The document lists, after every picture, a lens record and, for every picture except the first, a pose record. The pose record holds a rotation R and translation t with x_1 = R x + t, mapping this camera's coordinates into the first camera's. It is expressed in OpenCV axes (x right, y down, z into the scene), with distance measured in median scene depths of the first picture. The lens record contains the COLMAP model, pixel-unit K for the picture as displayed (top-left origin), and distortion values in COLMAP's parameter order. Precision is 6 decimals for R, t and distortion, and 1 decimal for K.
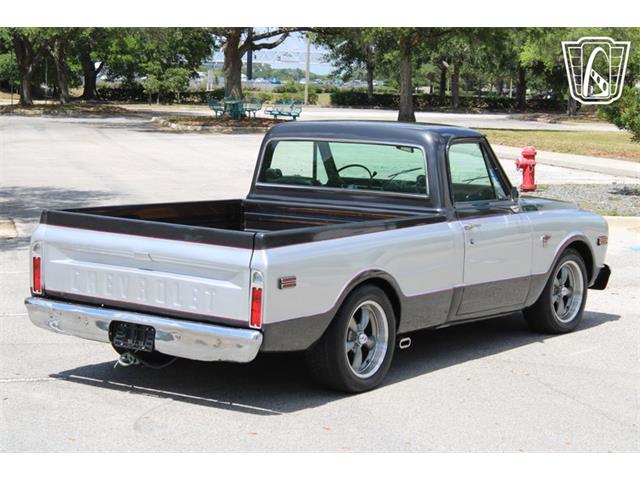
lens RADIAL K [[1568.6, 0, 320.0], [0, 1568.6, 240.0], [0, 0, 1]] dist [0.066130, 0.510706]
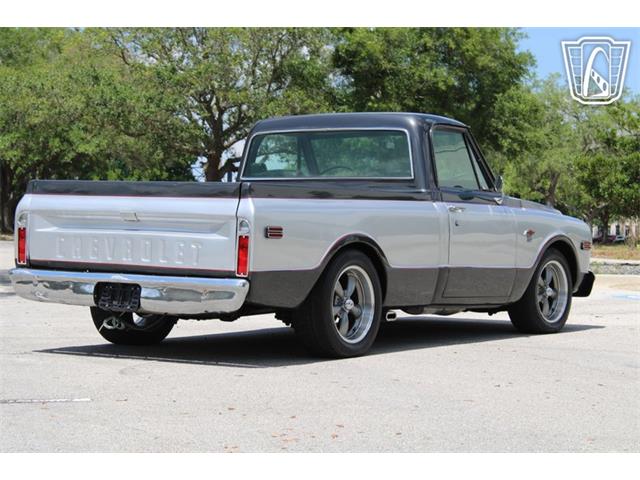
lens RADIAL K [[1568.6, 0, 320.0], [0, 1568.6, 240.0], [0, 0, 1]] dist [0.066130, 0.510706]
pose [[0.999893, -0.004921, 0.013775, -0.004718], [0.006295, 0.994807, -0.101581, 0.121791], [-0.013204, 0.101657, 0.994732, 0.005200]]
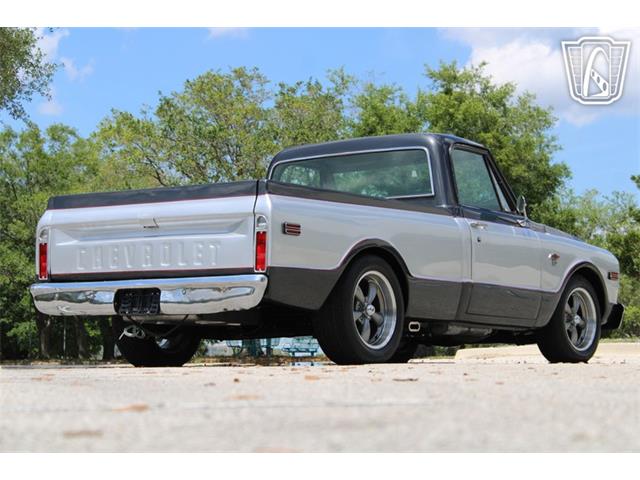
lens RADIAL K [[1580.2, 0, 320.0], [0, 1580.2, 240.0], [0, 0, 1]] dist [0.094942, 0.411533]
pose [[0.999587, -0.026495, -0.011107, 0.007588], [0.023848, 0.980829, -0.193408, 0.208999], [0.016018, 0.193063, 0.981056, 0.011967]]
